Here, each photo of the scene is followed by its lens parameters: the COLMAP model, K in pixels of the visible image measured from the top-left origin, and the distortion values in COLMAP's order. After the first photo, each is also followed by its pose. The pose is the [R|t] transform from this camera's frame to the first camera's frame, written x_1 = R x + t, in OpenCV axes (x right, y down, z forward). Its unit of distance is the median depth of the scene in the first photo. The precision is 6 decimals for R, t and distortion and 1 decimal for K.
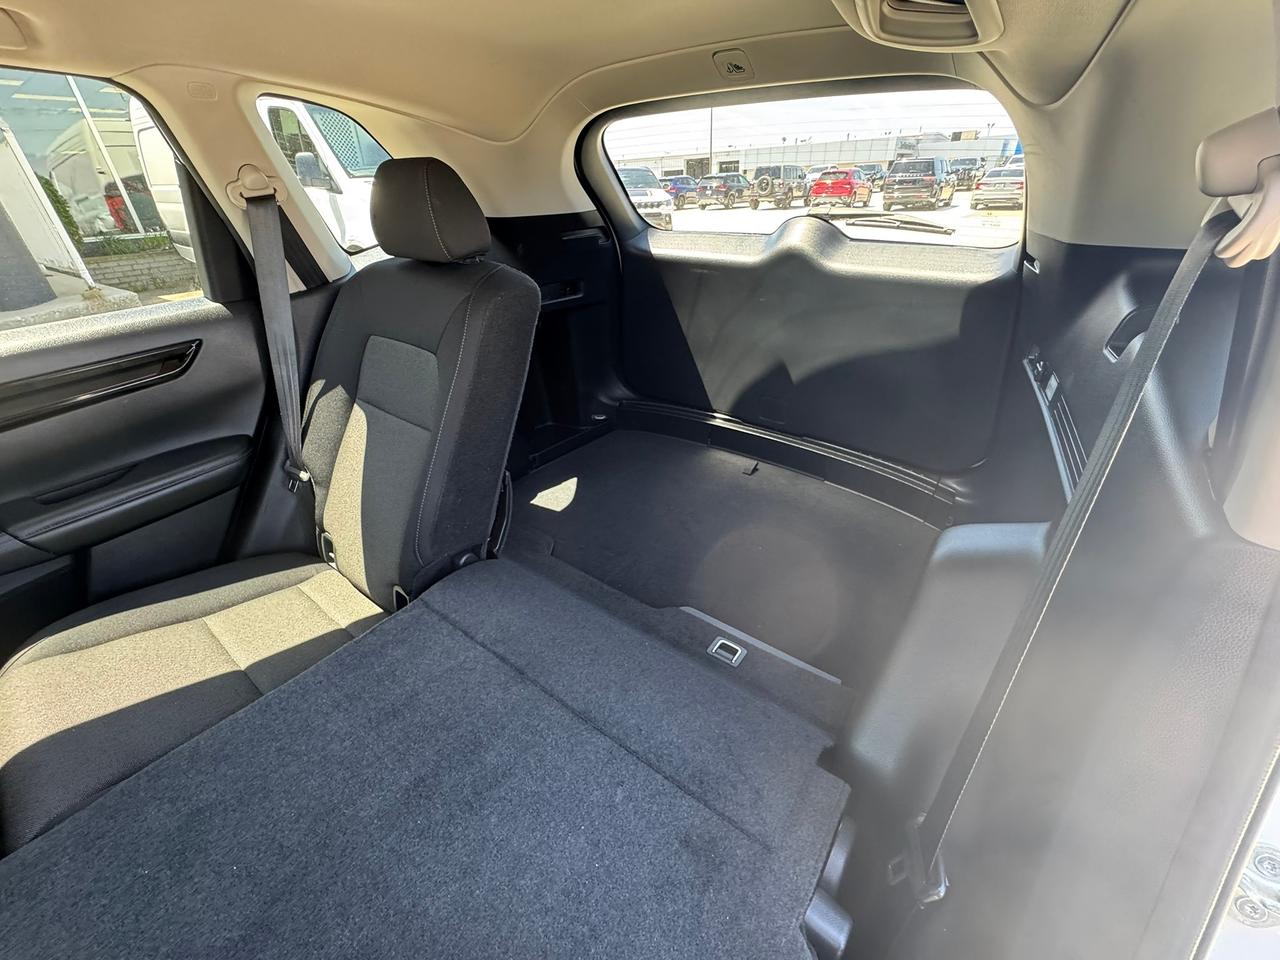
lens RADIAL K [[504.9, 0, 638.3], [0, 504.9, 483.8], [0, 0, 1]] dist [-0.012376, 0.000601]
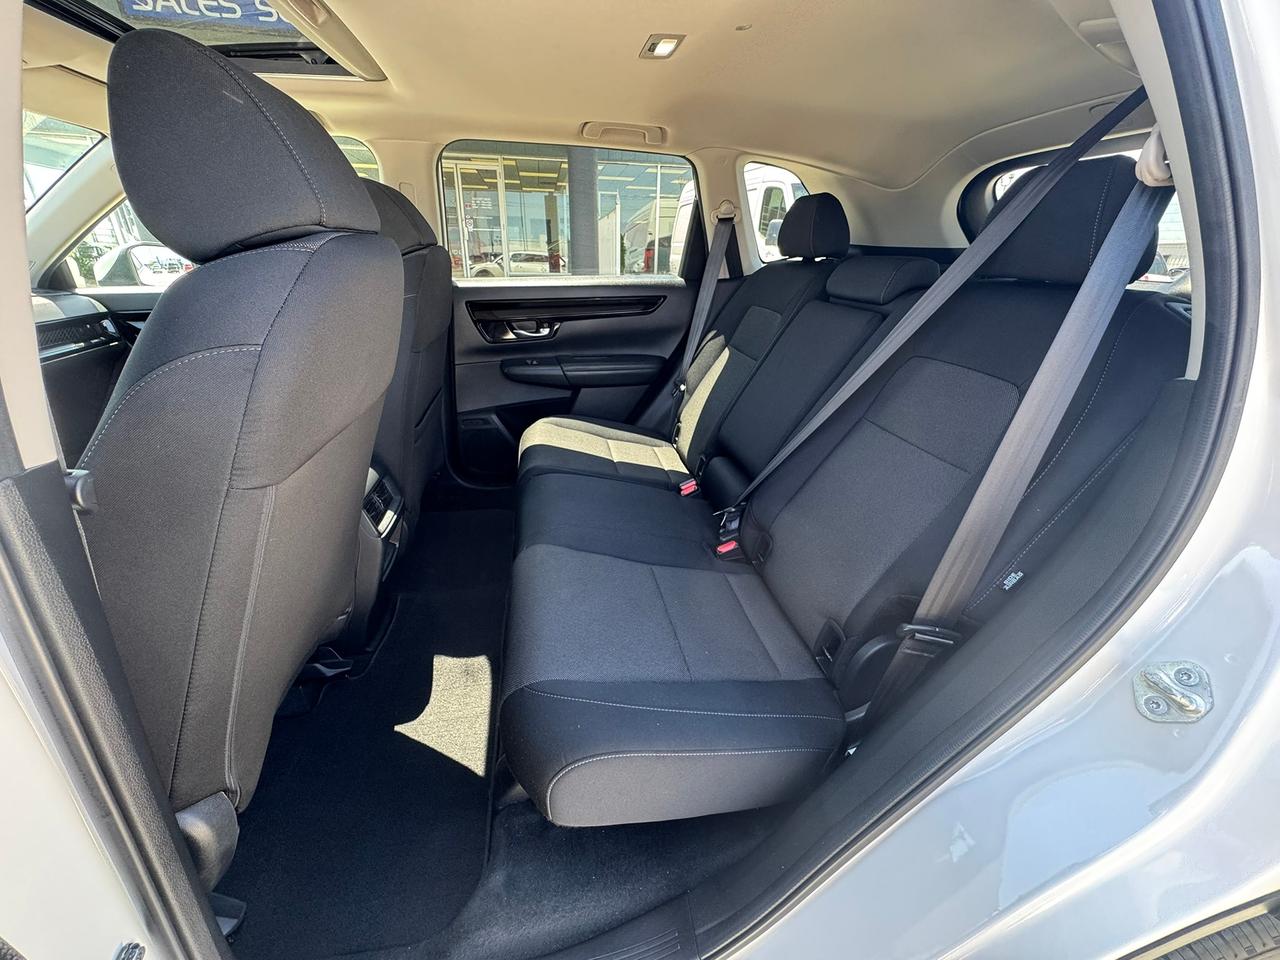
lens RADIAL K [[504.9, 0, 638.3], [0, 504.9, 483.8], [0, 0, 1]] dist [-0.012376, 0.000601]
pose [[0.724711, 0.318578, -0.610985, 0.318759], [-0.388796, 0.921126, 0.019126, 0.298786], [0.568887, 0.223688, 0.791411, -0.289212]]
